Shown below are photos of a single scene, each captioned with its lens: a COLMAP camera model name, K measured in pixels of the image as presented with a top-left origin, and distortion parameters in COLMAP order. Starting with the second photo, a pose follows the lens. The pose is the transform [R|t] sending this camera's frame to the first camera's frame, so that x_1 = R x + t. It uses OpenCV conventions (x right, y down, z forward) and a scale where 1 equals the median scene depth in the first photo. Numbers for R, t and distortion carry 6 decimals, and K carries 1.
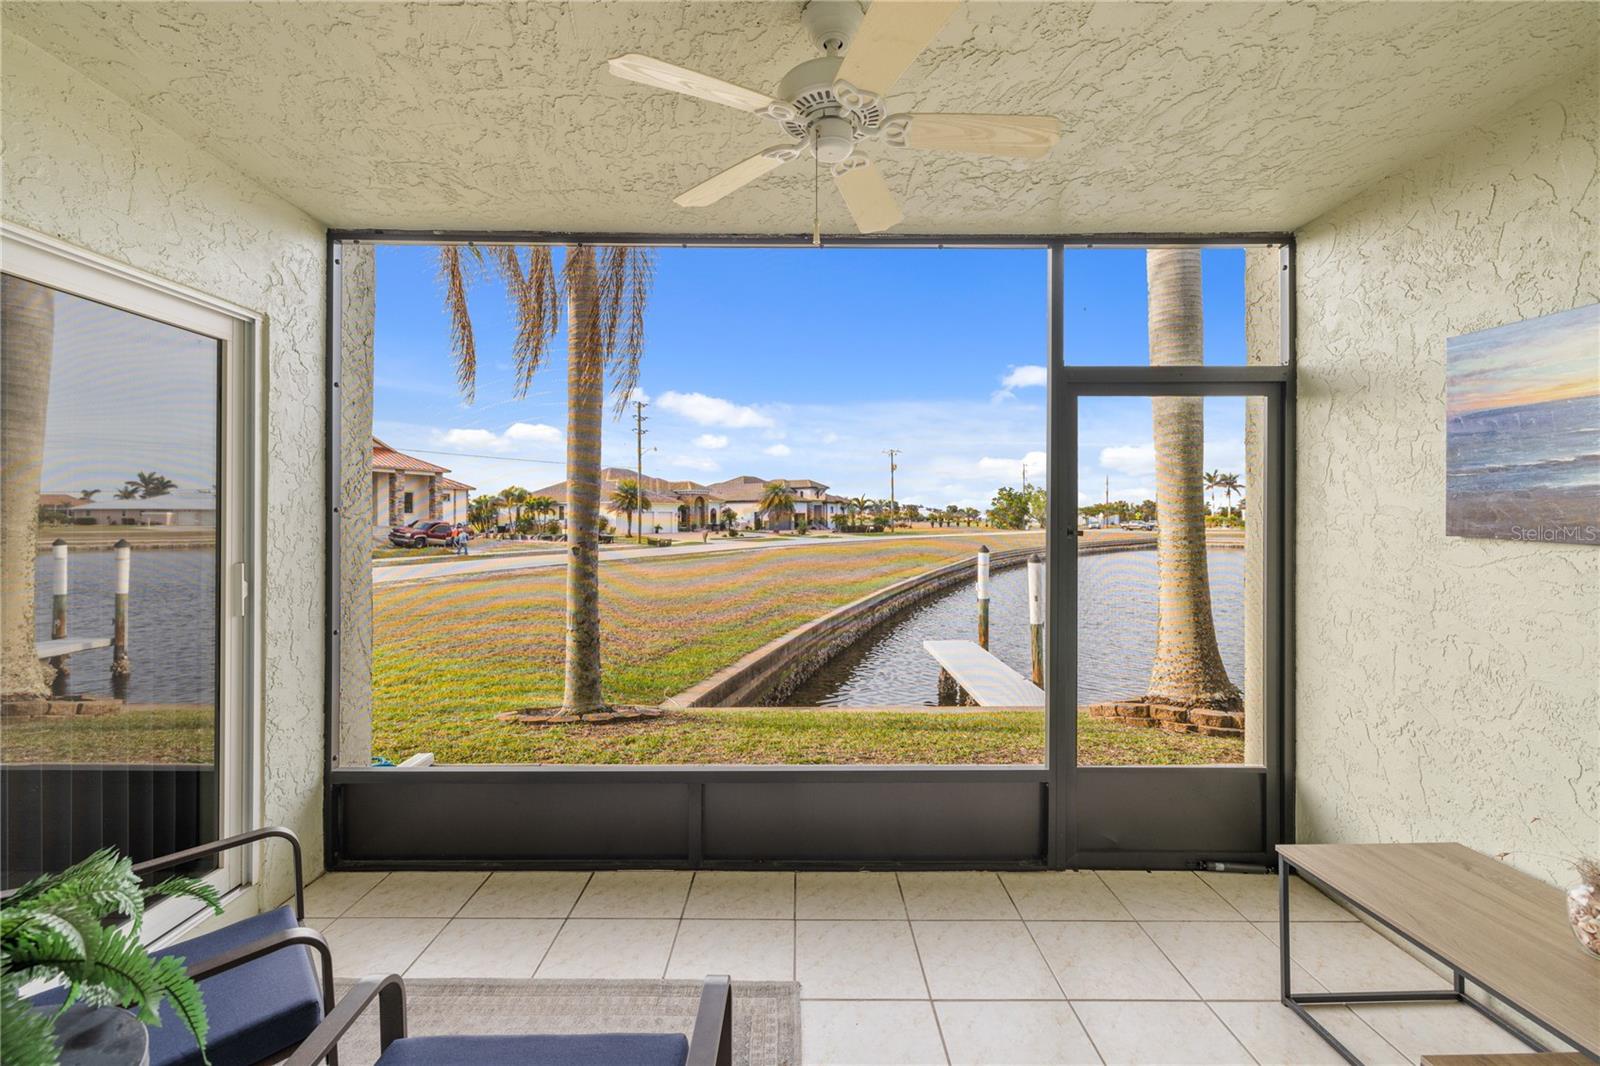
lens RADIAL K [[668.9, 0, 816.9], [0, 668.9, 525.1], [0, 0, 1]] dist [0.000944, -0.000695]
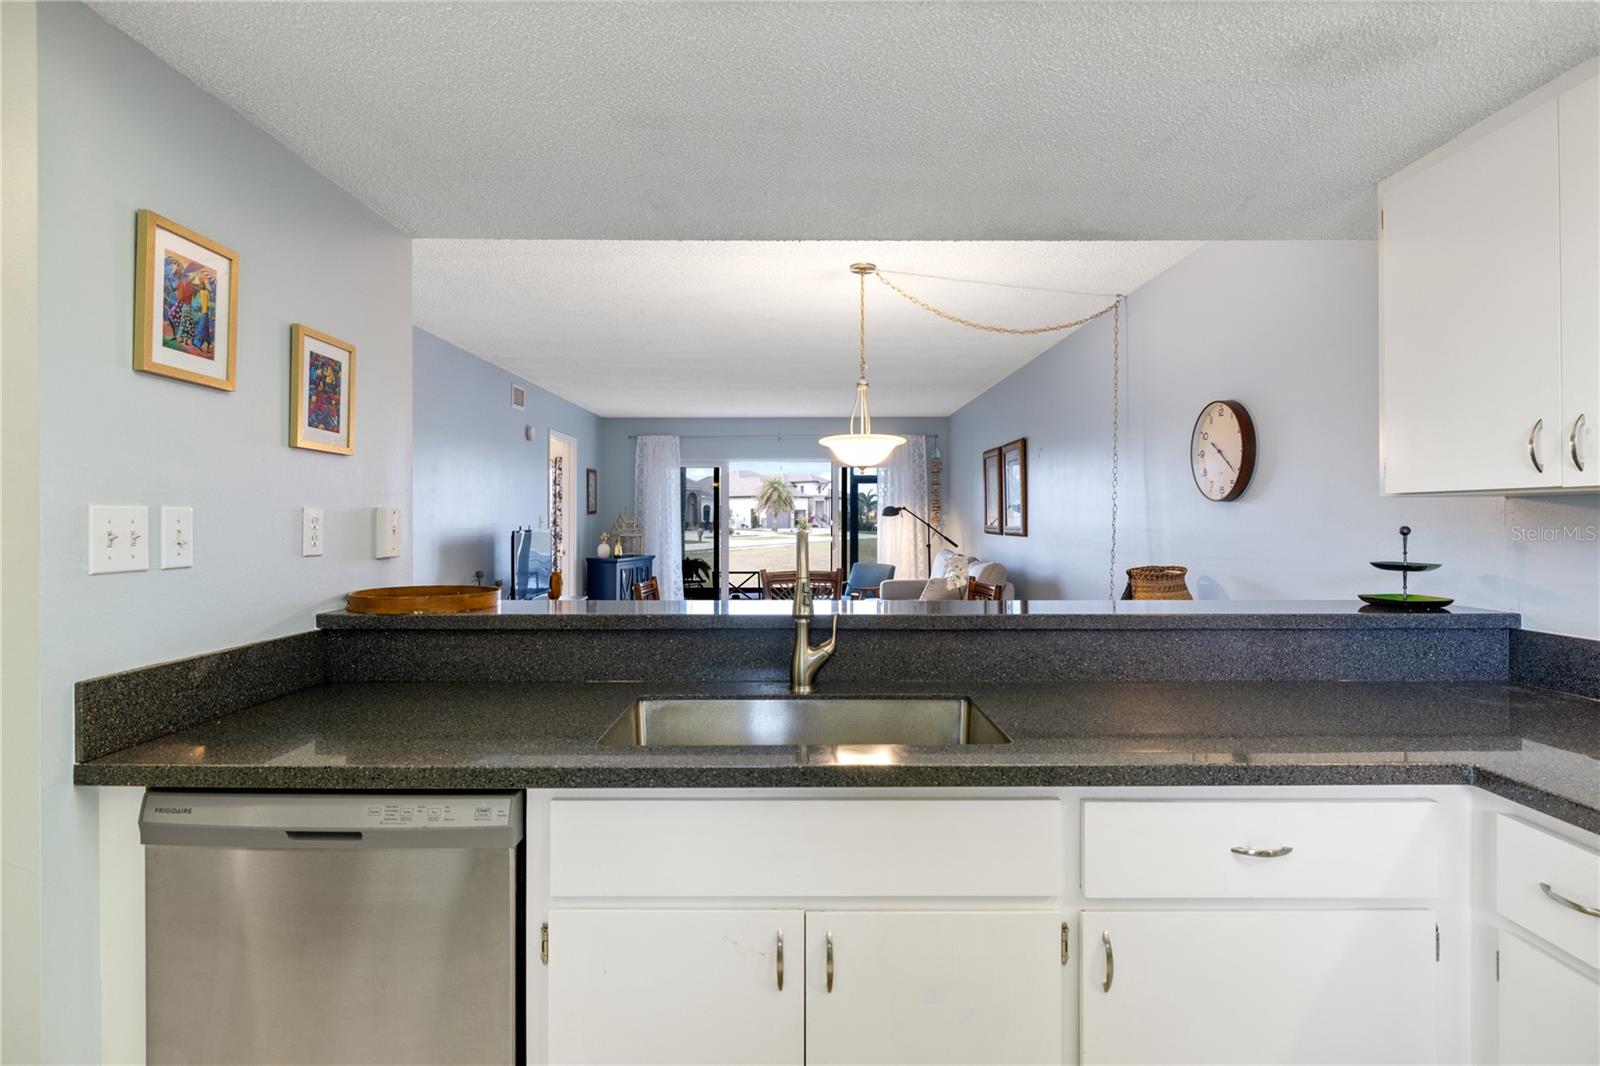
lens RADIAL K [[798.3, 0, 801.4], [0, 798.3, 520.1], [0, 0, 1]] dist [-0.005097, 0.004237]
pose [[0.999625, -0.003083, -0.027226, 0.013447], [0.002979, 0.999988, -0.003852, 0.001232], [0.027238, 0.003769, 0.999622, -0.220400]]
